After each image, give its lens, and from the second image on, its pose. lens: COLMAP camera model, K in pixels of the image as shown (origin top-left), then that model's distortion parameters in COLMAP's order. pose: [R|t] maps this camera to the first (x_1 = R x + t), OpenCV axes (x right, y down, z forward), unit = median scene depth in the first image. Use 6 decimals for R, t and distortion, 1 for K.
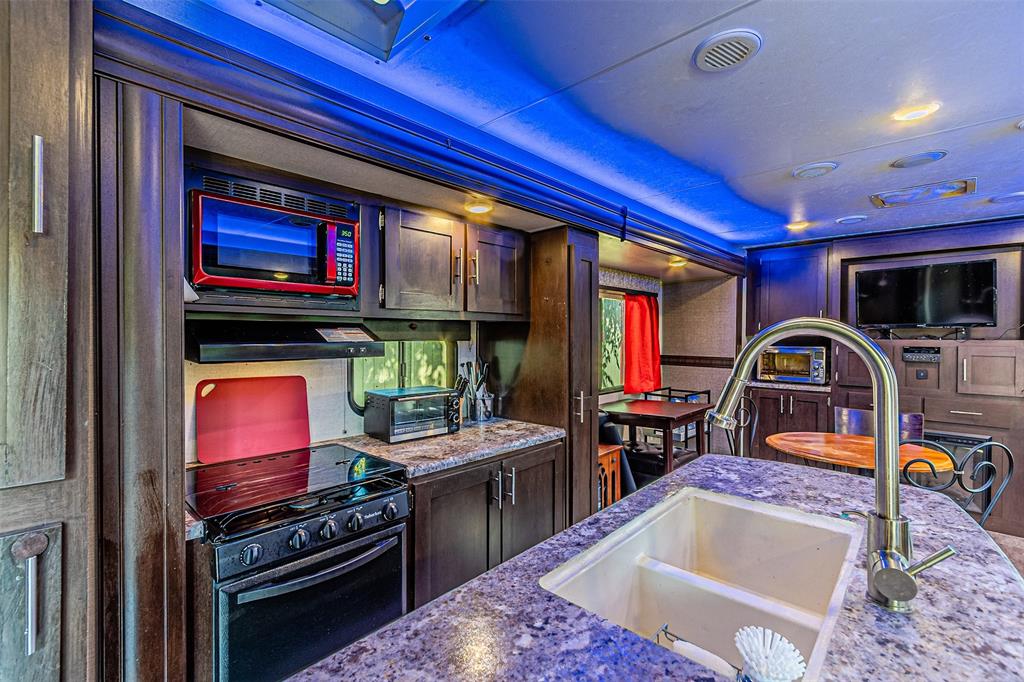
lens RADIAL K [[458.8, 0, 505.1], [0, 458.8, 334.8], [0, 0, 1]] dist [0.012858, -0.003099]
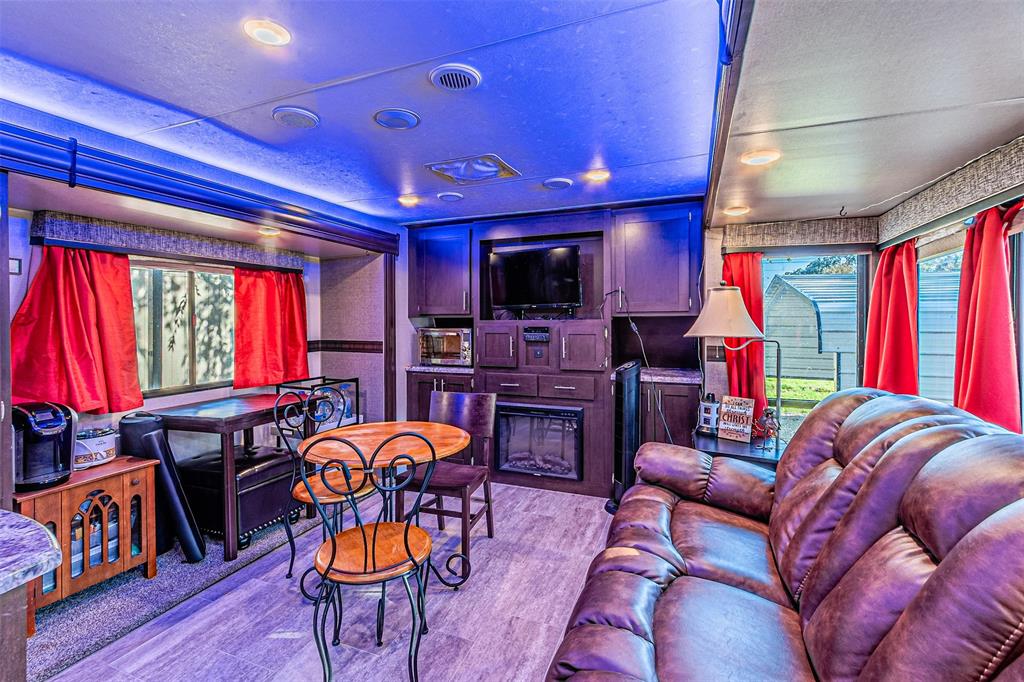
lens RADIAL K [[458.8, 0, 510.0], [0, 458.8, 321.6], [0, 0, 1]] dist [0.012858, -0.003099]
pose [[0.934838, -0.010605, 0.354915, 0.766158], [0.009771, 0.999944, 0.004141, 0.015236], [-0.354939, -0.000404, 0.934889, 0.084246]]
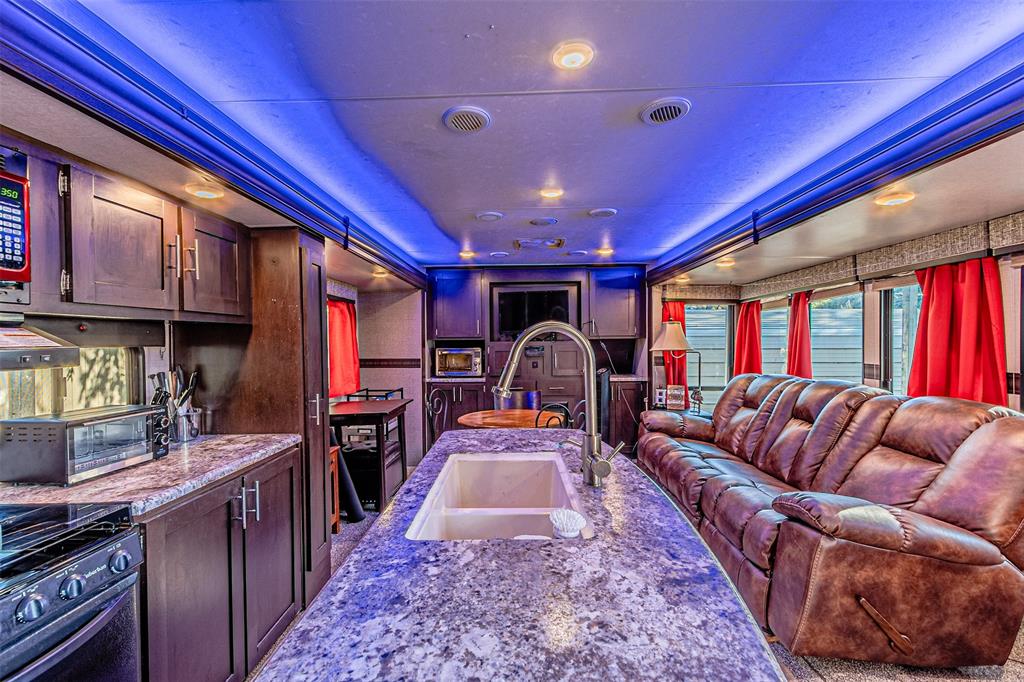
lens RADIAL K [[458.8, 0, 499.0], [0, 458.8, 340.0], [0, 0, 1]] dist [0.012858, -0.003099]
pose [[0.746244, -0.008418, 0.665619, -0.217673], [0.012319, 0.999923, -0.001164, 0.011358], [-0.665558, 0.009068, 0.746291, -0.022380]]
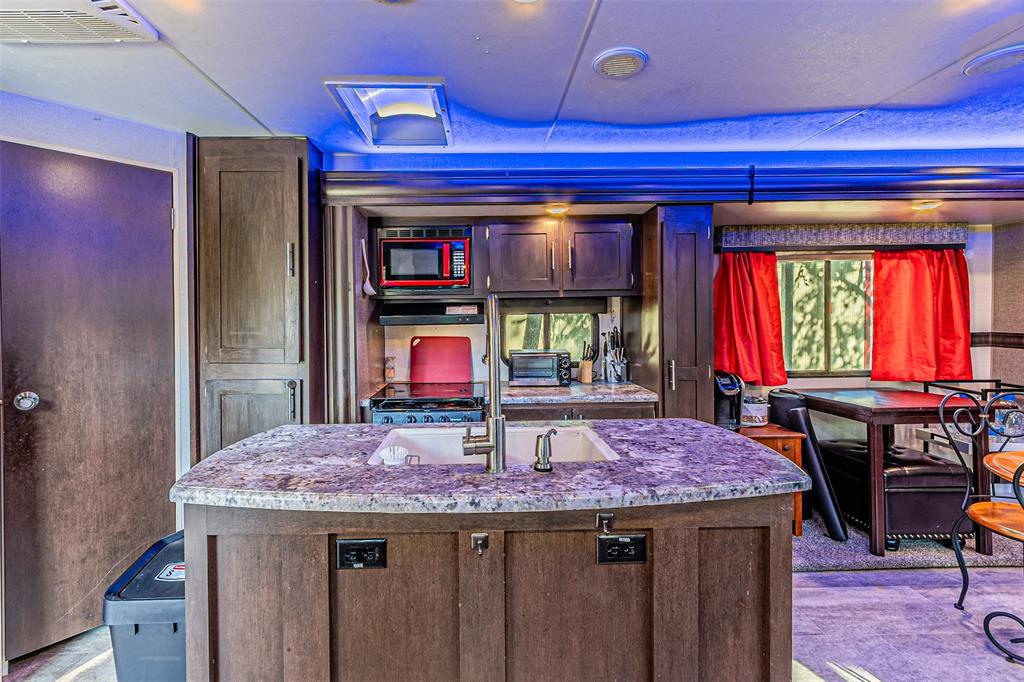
lens RADIAL K [[458.8, 0, 483.7], [0, 458.8, 325.7], [0, 0, 1]] dist [0.012858, -0.003099]
pose [[0.684922, 0.006340, -0.728589, 0.677373], [0.014220, 0.999655, 0.022067, 0.015102], [0.728478, -0.025474, 0.684596, -0.039044]]
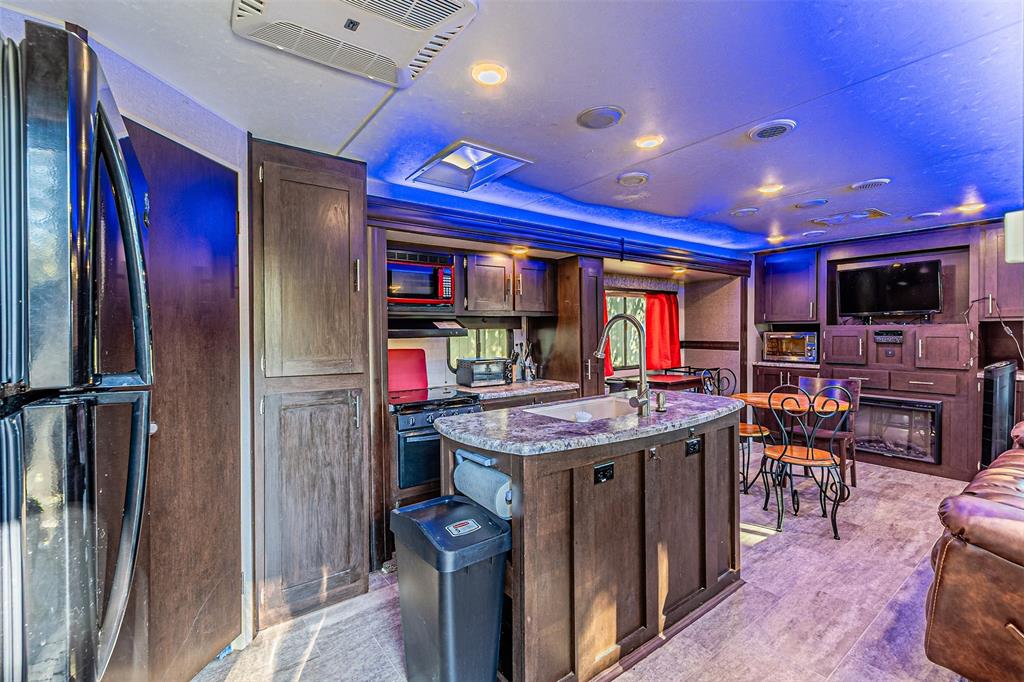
lens RADIAL K [[458.8, 0, 502.9], [0, 458.8, 336.9], [0, 0, 1]] dist [0.012858, -0.003099]
pose [[0.983322, -0.009832, -0.181605, 0.174329], [0.012677, 0.999814, 0.014510, 0.018821], [0.181428, -0.016570, 0.983265, -0.652309]]
